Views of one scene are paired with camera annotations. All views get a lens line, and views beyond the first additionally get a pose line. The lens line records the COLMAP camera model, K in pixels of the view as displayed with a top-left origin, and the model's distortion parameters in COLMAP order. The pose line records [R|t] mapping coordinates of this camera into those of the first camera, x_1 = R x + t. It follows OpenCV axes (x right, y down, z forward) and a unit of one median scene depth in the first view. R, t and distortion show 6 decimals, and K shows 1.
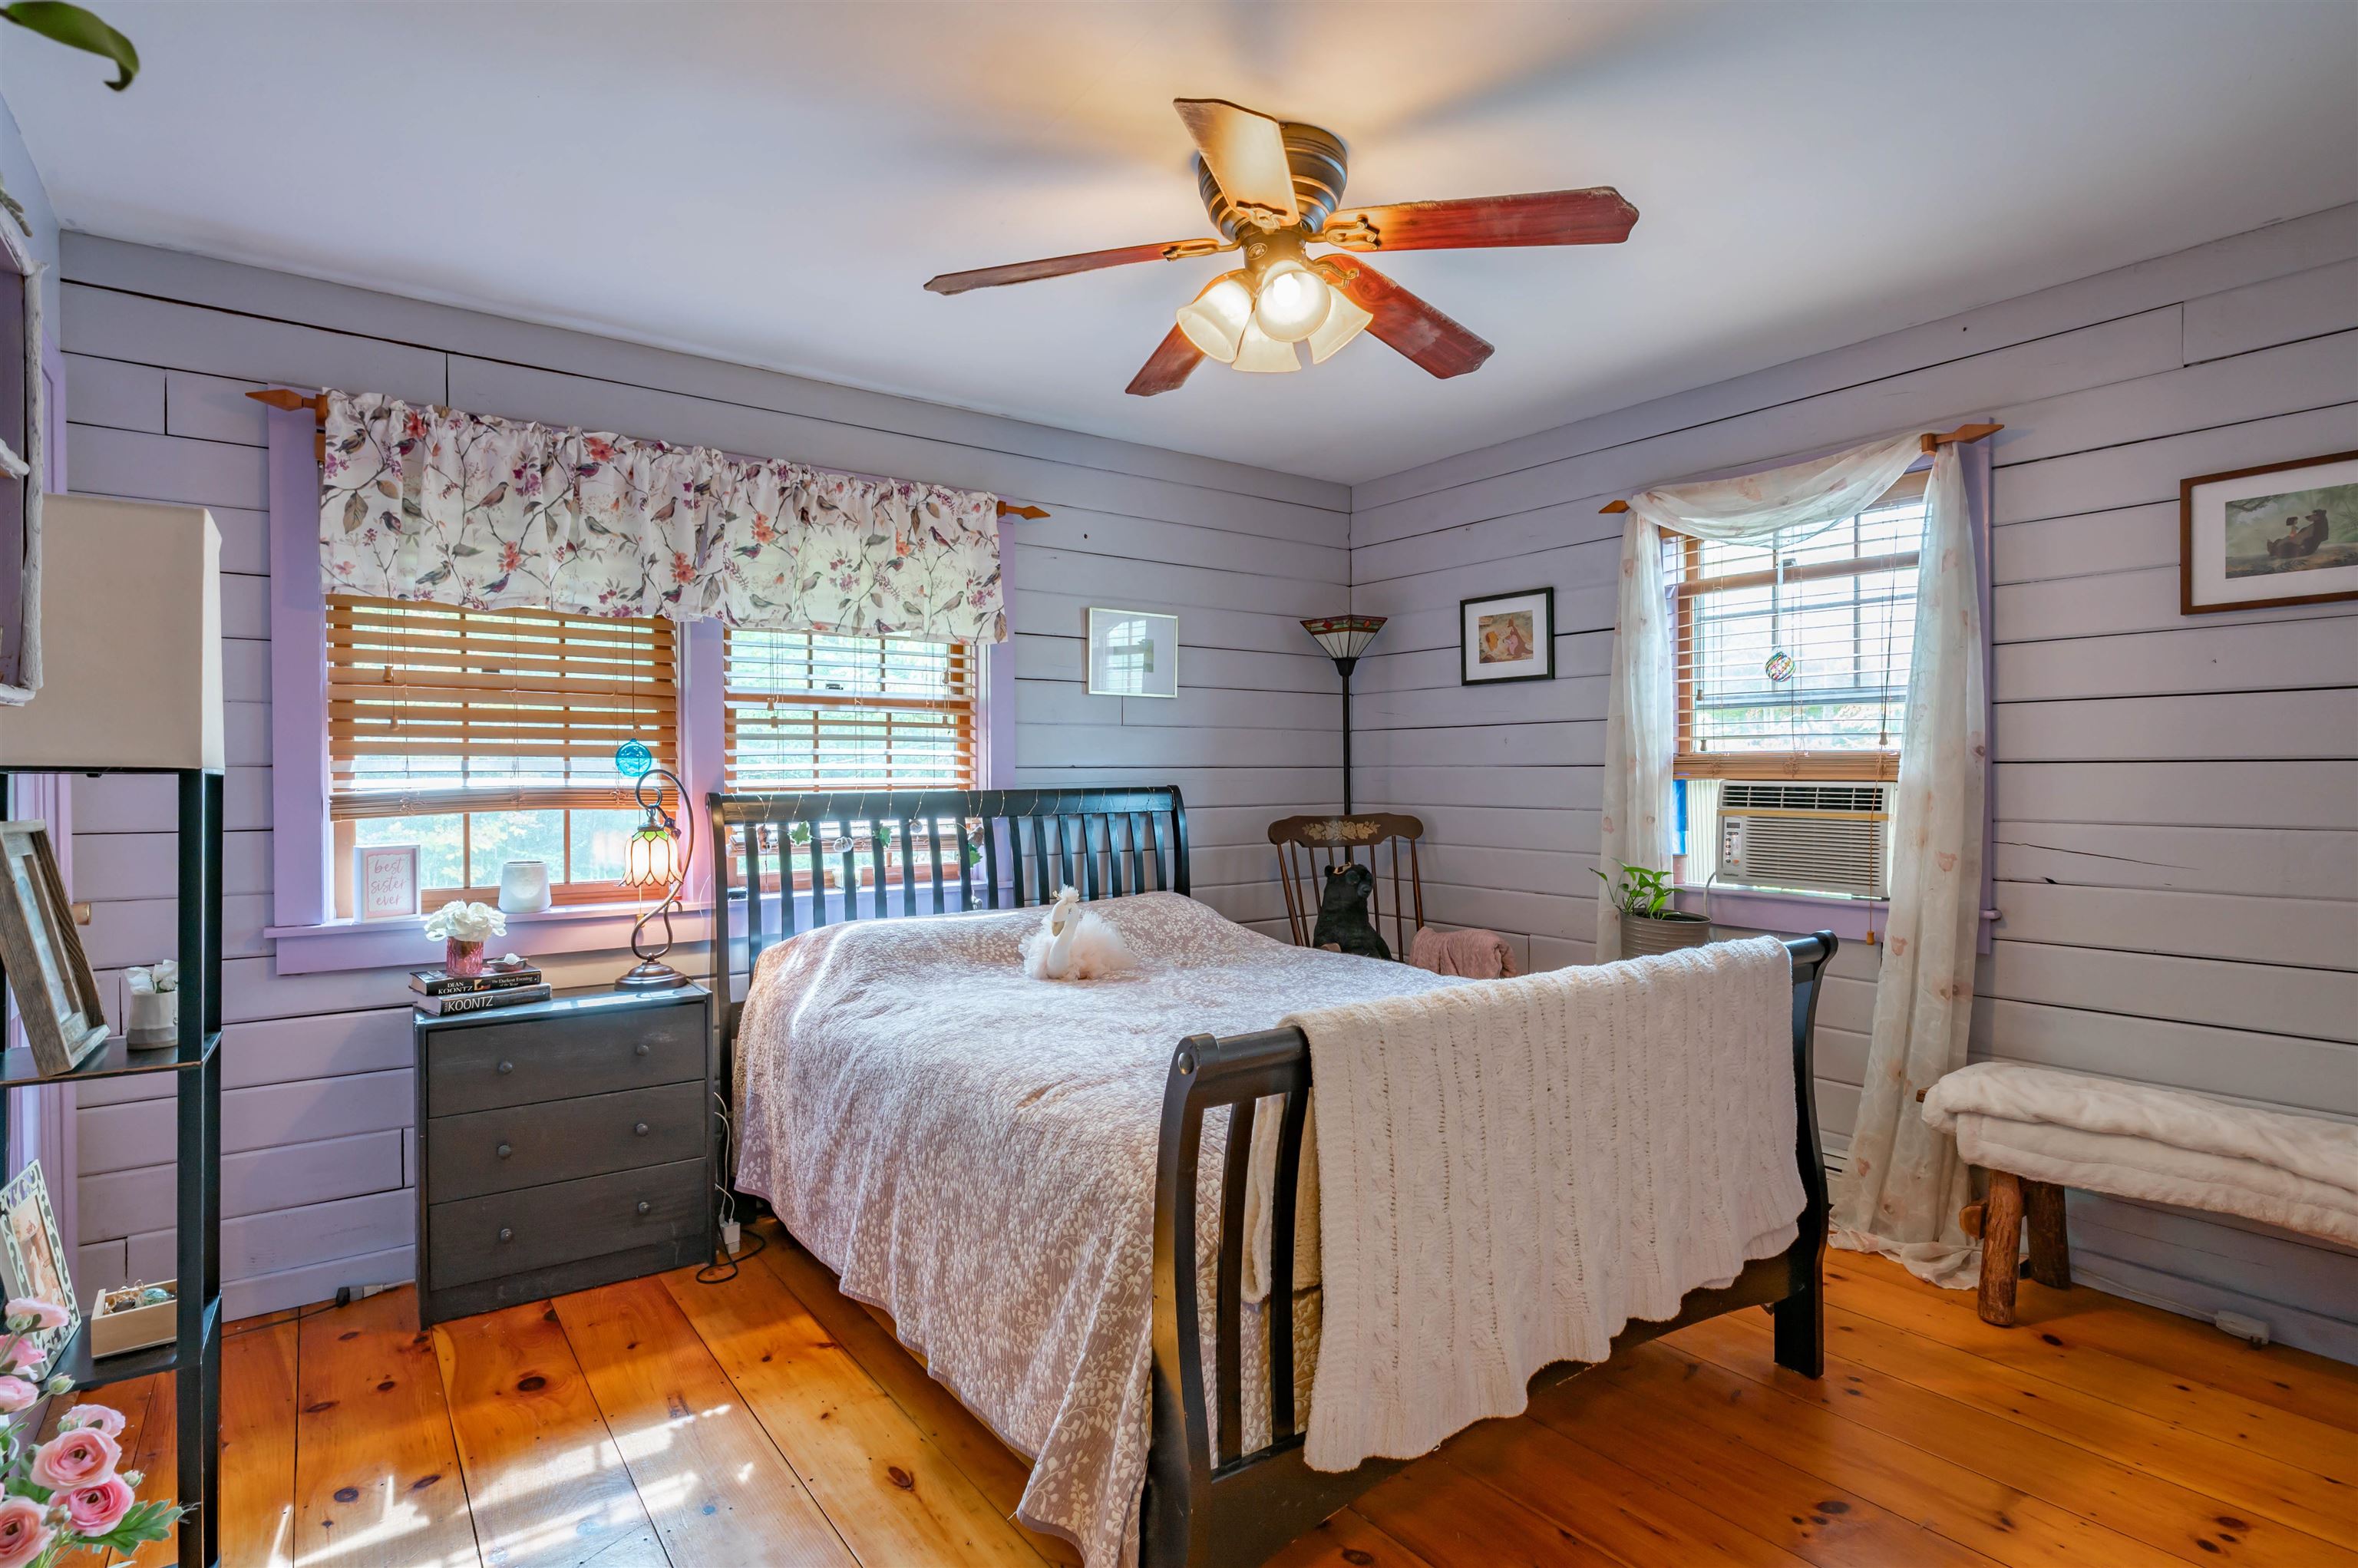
lens RADIAL K [[1174.4, 0, 1178.2], [0, 1174.4, 808.4], [0, 0, 1]] dist [0.001959, 0.000860]
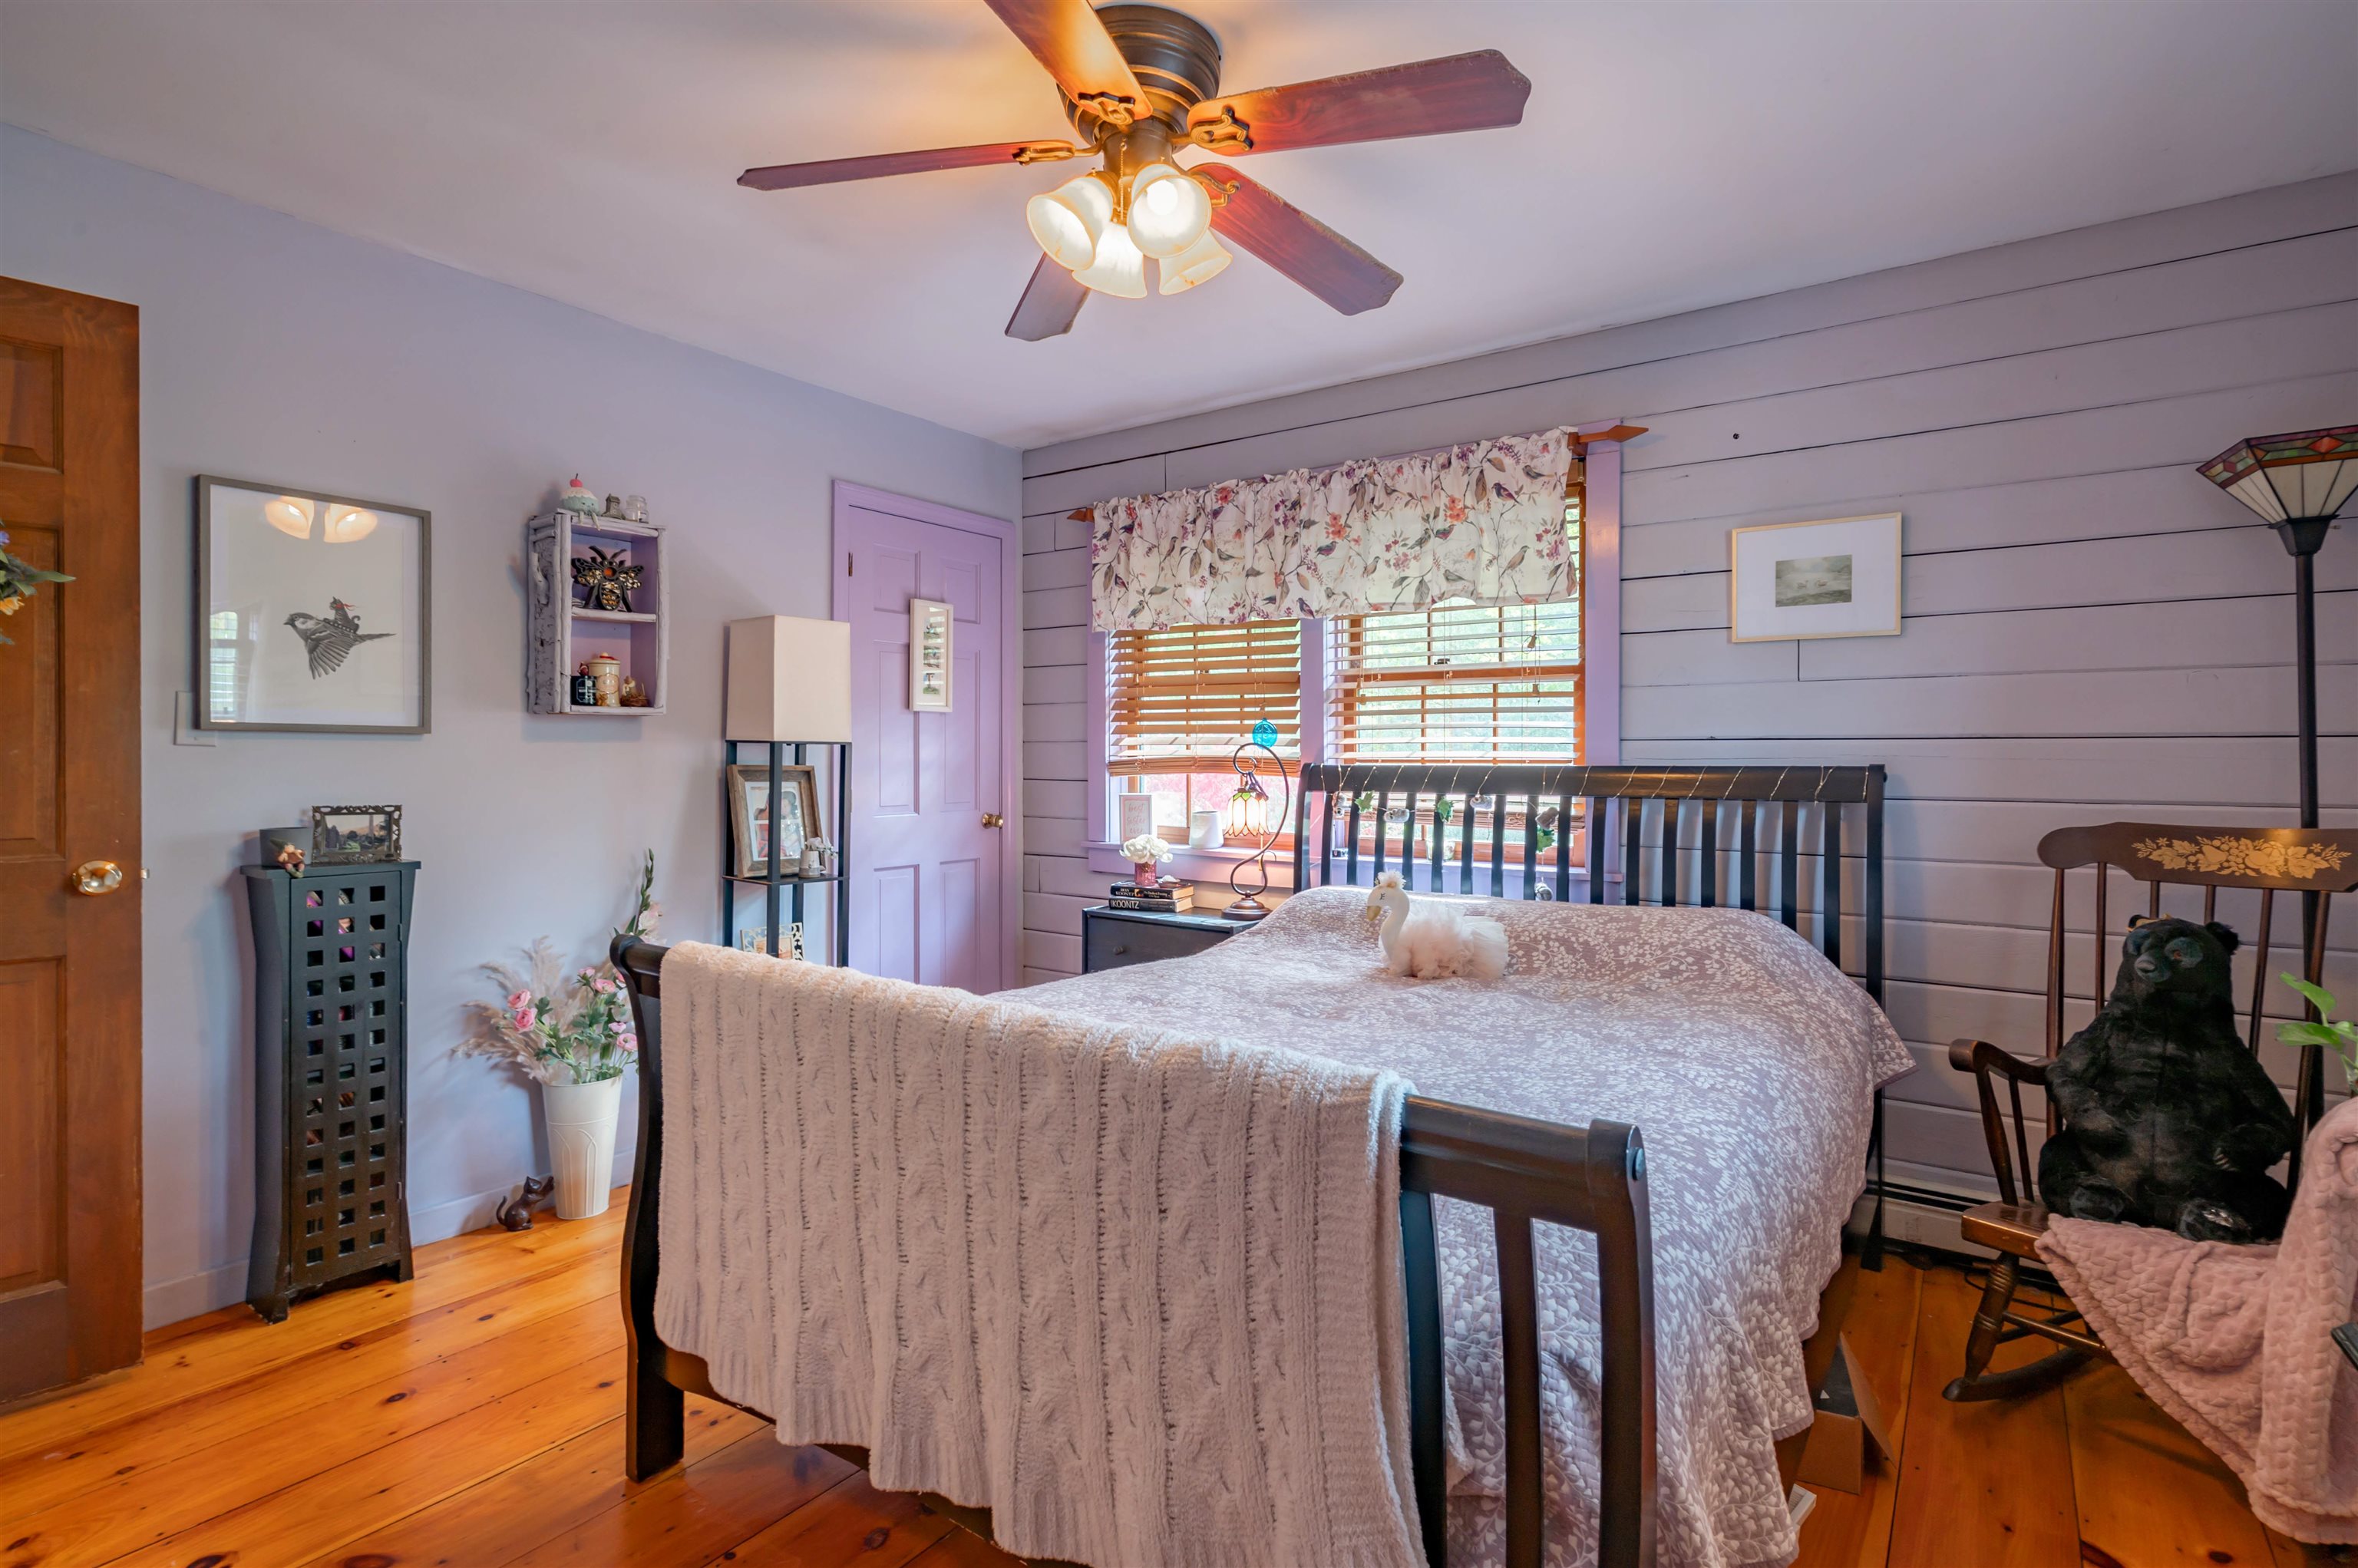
lens RADIAL K [[1150.4, 0, 1174.2], [0, 1150.4, 780.0], [0, 0, 1]] dist [-0.001445, 0.001058]
pose [[0.301422, 0.028901, -0.953053, 0.606362], [-0.028472, 0.999368, 0.021301, -0.015777], [0.953066, 0.020714, 0.302055, 0.492919]]
